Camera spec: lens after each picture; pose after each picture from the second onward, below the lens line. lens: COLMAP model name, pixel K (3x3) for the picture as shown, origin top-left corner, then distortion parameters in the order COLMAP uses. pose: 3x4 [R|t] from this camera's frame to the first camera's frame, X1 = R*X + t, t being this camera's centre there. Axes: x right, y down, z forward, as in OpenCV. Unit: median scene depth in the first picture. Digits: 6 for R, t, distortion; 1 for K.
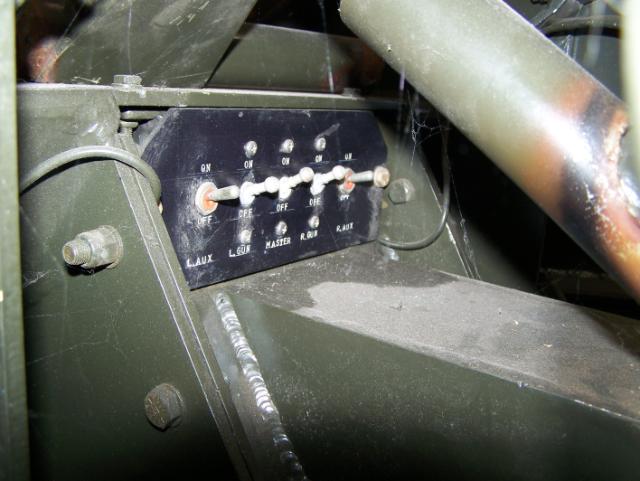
lens RADIAL K [[734.1, 0, 306.3], [0, 734.1, 240.4], [0, 0, 1]] dist [-0.202275, 0.341829]
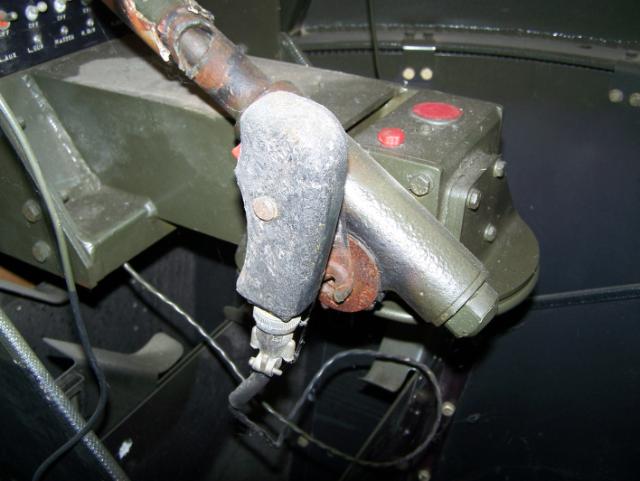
lens RADIAL K [[734.1, 0, 306.3], [0, 734.1, 240.4], [0, 0, 1]] dist [-0.202275, 0.341829]
pose [[0.993556, -0.113281, 0.003784, 0.468447], [0.106675, 0.945857, 0.306554, -0.004410], [-0.038305, -0.304175, 0.951846, -0.722657]]
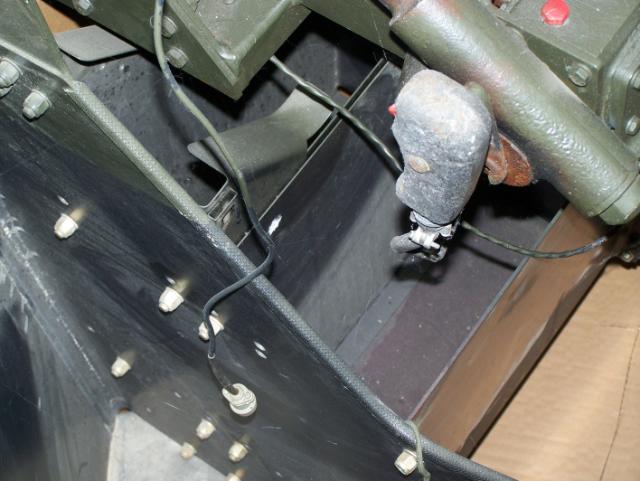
lens RADIAL K [[1535.2, 0, 319.3], [0, 1535.2, 241.3], [0, 0, 1]] dist [-0.182332, 0.256552]
pose [[0.977799, -0.072407, -0.196639, 0.723260], [0.193338, 0.673617, 0.713344, -1.356198], [0.080808, -0.735525, 0.672661, -1.444433]]
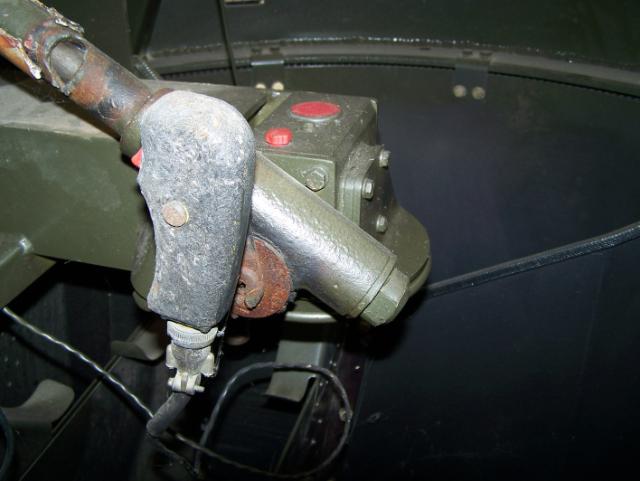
lens RADIAL K [[734.1, 0, 306.3], [0, 734.1, 240.4], [0, 0, 1]] dist [-0.202275, 0.341829]
pose [[0.947735, -0.234976, 0.215833, 0.373259], [0.166136, 0.940970, 0.294914, 0.034345], [-0.272391, -0.243643, 0.930828, -0.694994]]
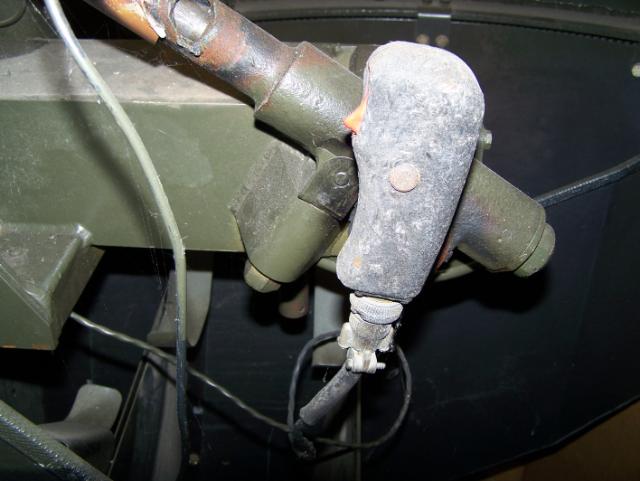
lens RADIAL K [[734.1, 0, 306.3], [0, 734.1, 240.4], [0, 0, 1]] dist [-0.202275, 0.341829]
pose [[0.855146, -0.343964, 0.387834, -0.021619], [0.191011, 0.904587, 0.381099, -0.028745], [-0.481914, -0.251815, 0.839255, -0.452233]]
